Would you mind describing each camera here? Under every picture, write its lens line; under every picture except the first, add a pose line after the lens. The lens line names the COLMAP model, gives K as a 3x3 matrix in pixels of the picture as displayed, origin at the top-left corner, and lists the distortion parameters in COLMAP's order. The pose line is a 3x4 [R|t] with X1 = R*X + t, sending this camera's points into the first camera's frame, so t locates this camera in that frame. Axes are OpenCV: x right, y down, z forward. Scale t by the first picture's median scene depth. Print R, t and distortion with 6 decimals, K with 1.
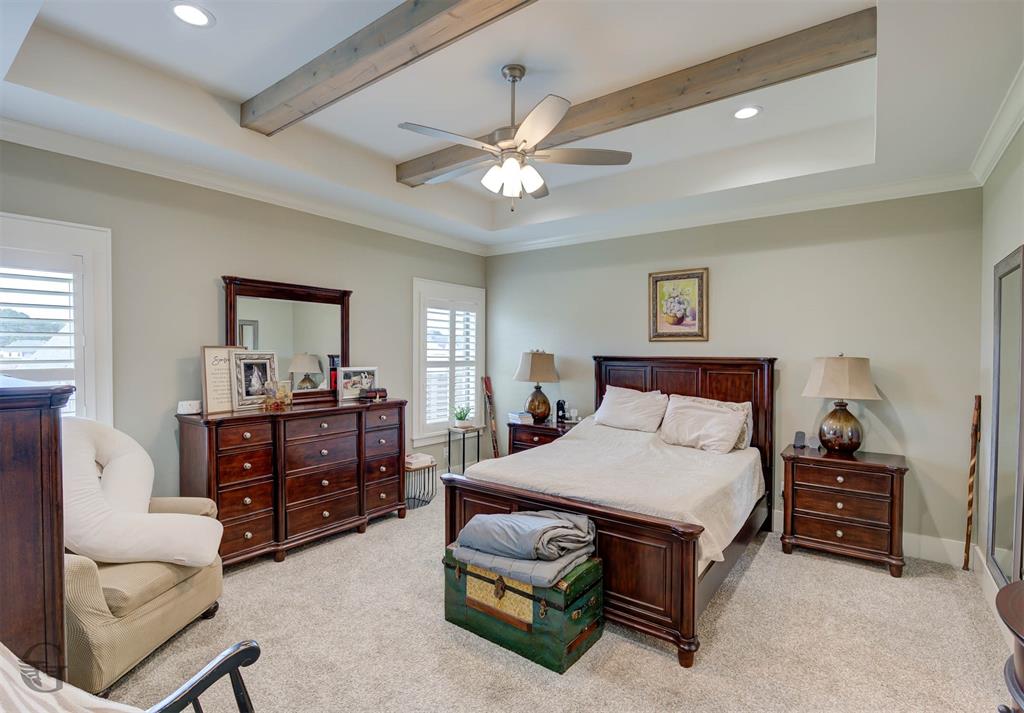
lens RADIAL K [[492.4, 0, 512.0], [0, 492.4, 356.5], [0, 0, 1]] dist [-0.000024, -0.000022]
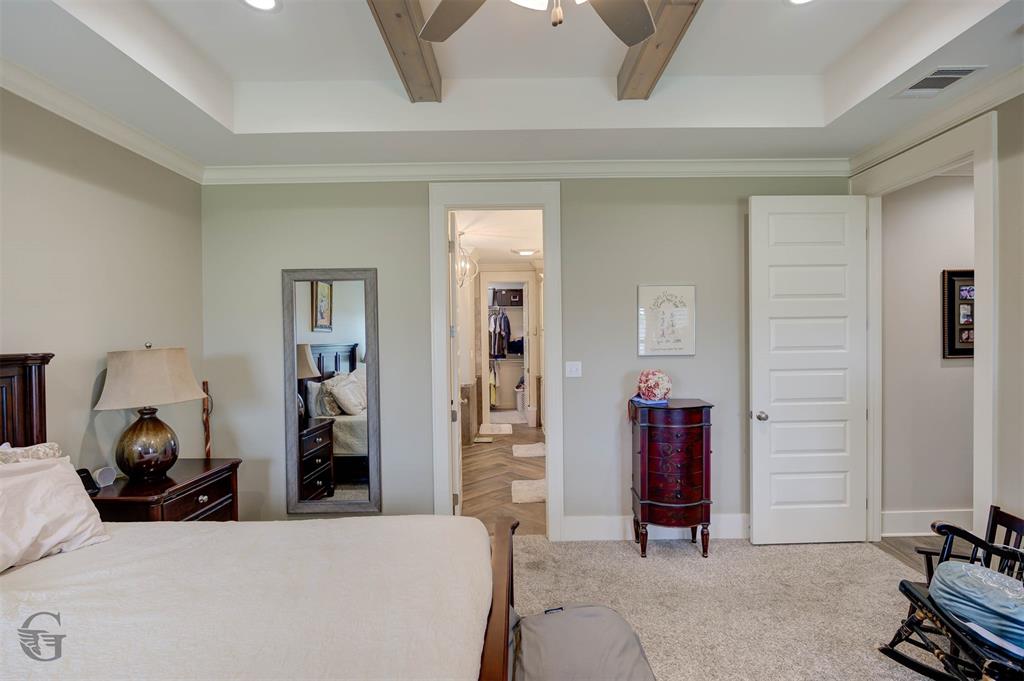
lens RADIAL K [[467.5, 0, 513.9], [0, 467.5, 343.3], [0, 0, 1]] dist [-0.003526, -0.005550]
pose [[-0.596184, -0.009282, 0.802794, -0.234791], [0.017462, 0.999547, 0.024525, -0.014237], [-0.802658, 0.028640, -0.595751, 0.958348]]
